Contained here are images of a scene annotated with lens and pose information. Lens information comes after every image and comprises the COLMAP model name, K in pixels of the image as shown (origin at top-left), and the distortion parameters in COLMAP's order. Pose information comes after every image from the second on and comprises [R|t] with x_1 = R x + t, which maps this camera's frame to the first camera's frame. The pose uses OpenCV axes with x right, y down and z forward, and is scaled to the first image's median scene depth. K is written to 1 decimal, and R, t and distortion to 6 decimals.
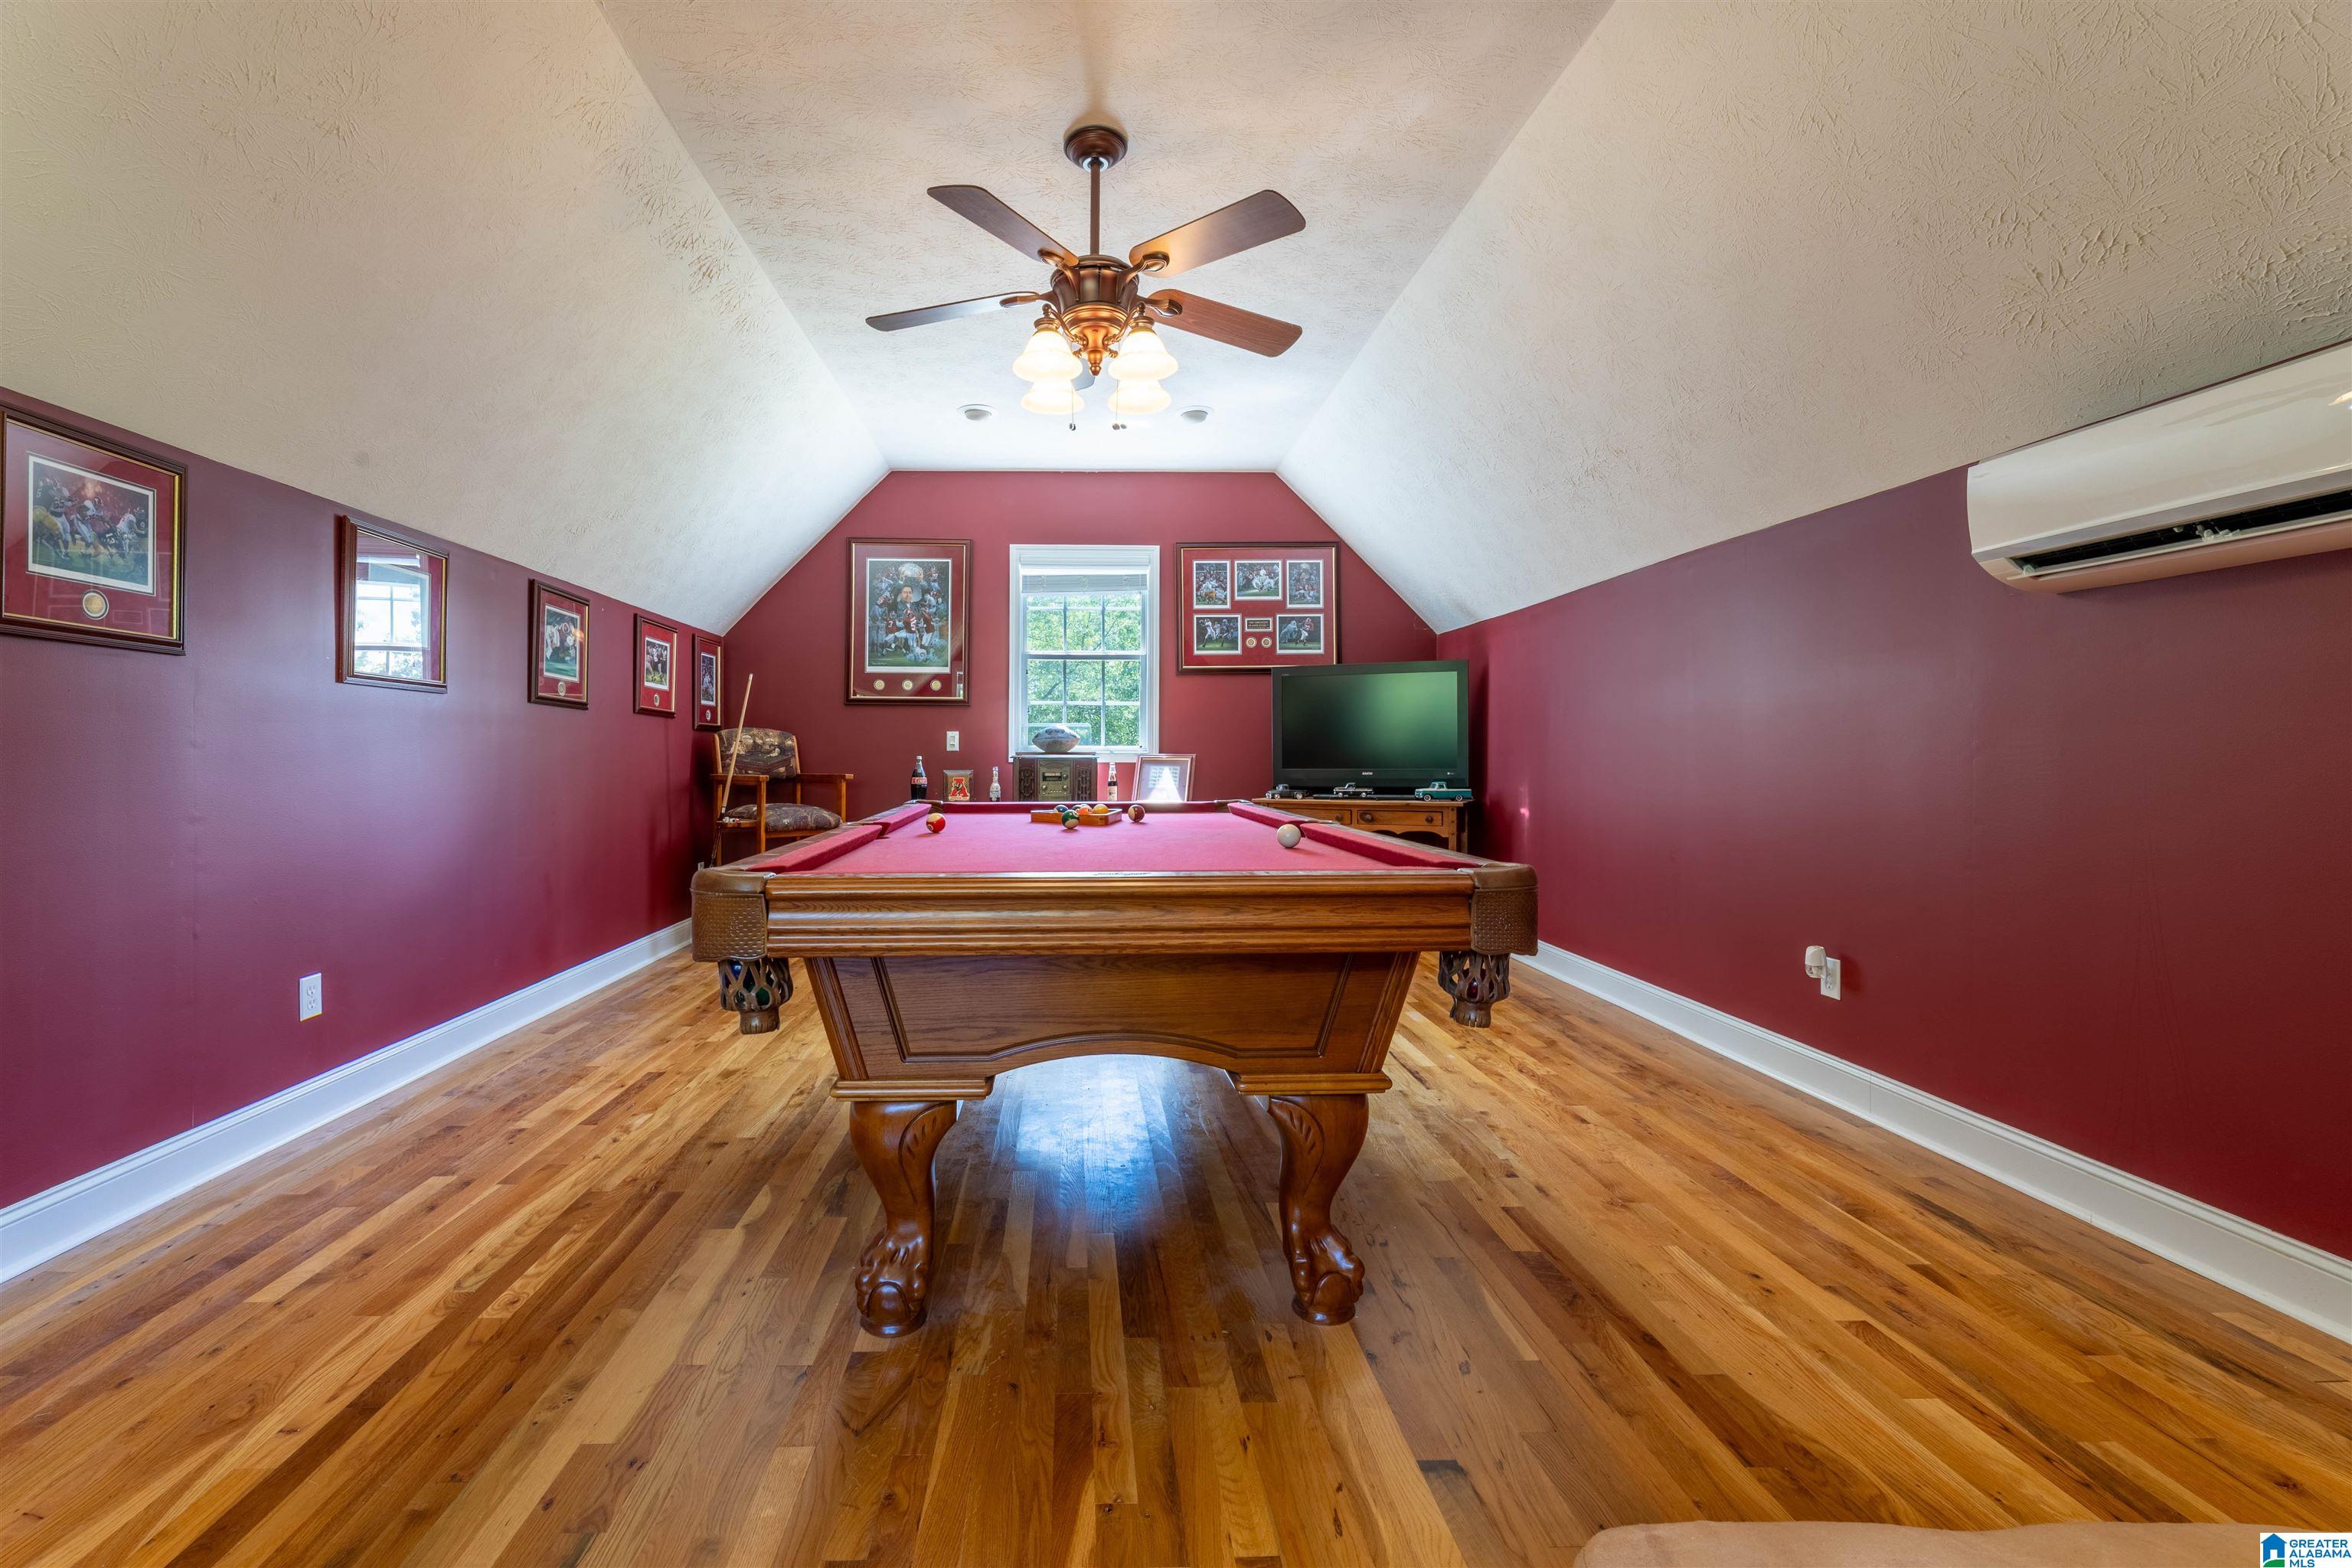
lens RADIAL K [[1053.6, 0, 1171.8], [0, 1053.6, 744.9], [0, 0, 1]] dist [0.001352, -0.000045]
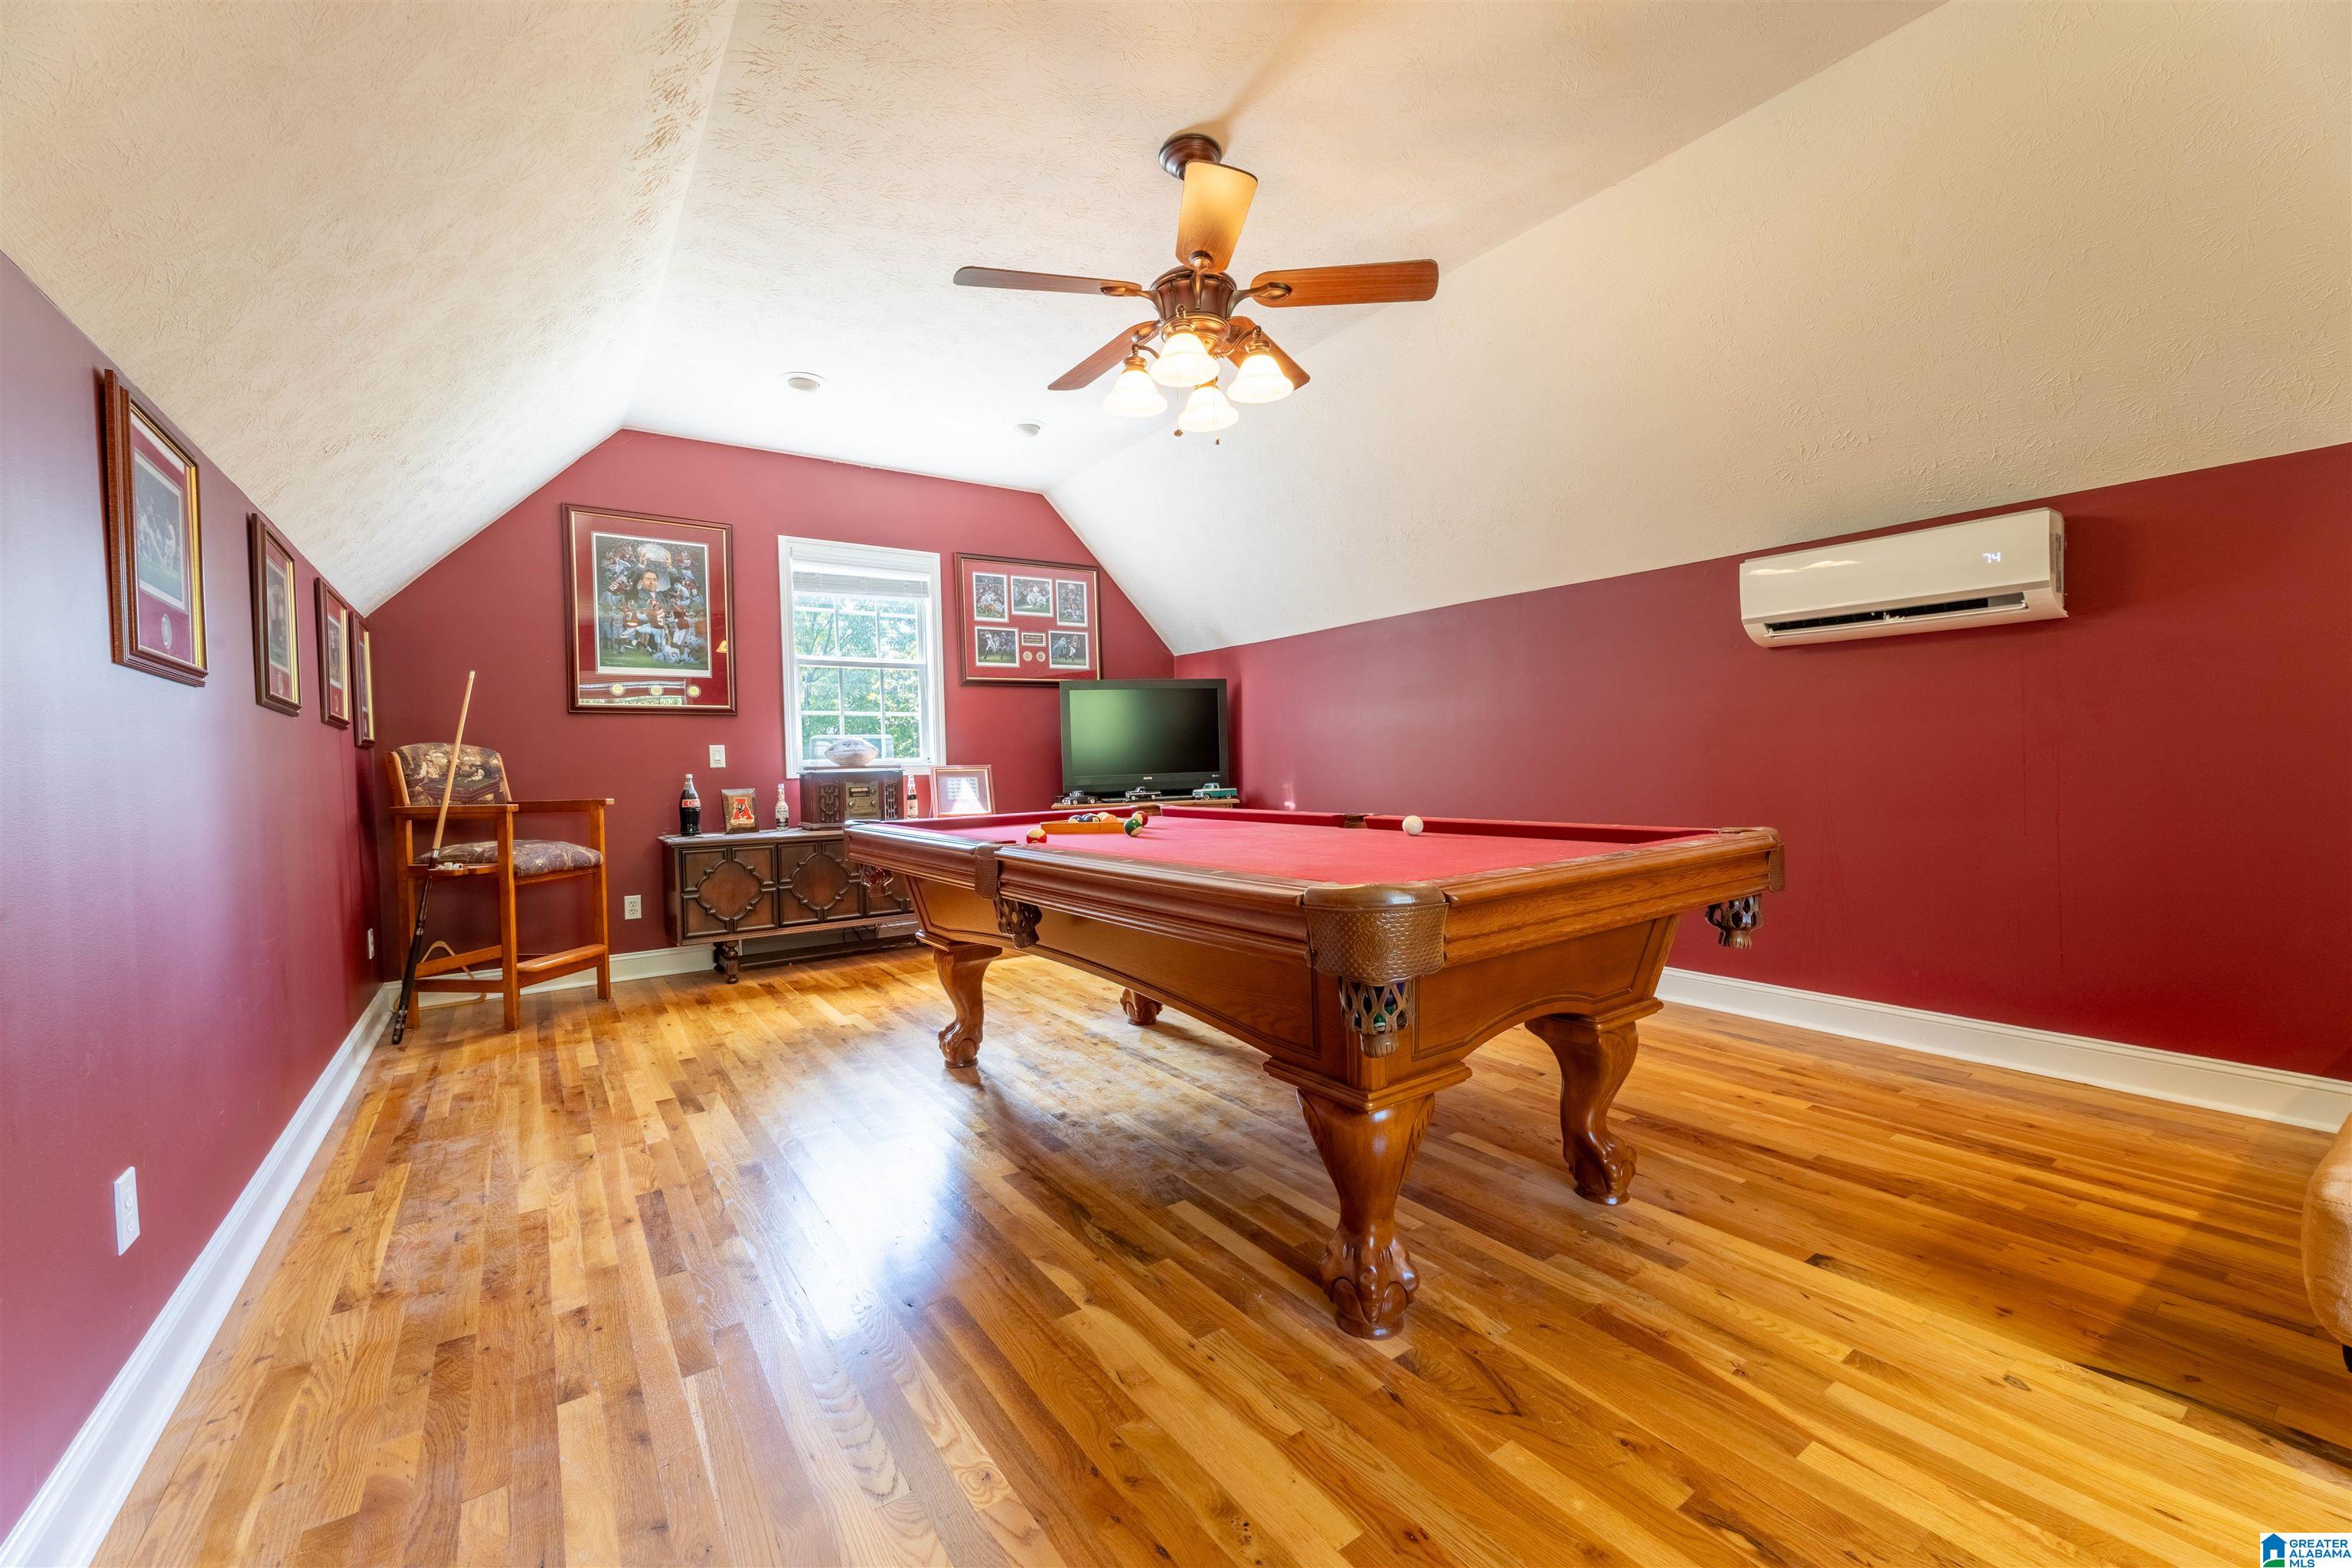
lens RADIAL K [[948.5, 0, 1222.7], [0, 948.5, 783.3], [0, 0, 1]] dist [0.001047, 0.000033]
pose [[0.824371, -0.034698, 0.564986, -0.310063], [0.018919, 0.999251, 0.033762, 0.000067], [-0.565734, -0.017144, 0.824410, 0.122078]]
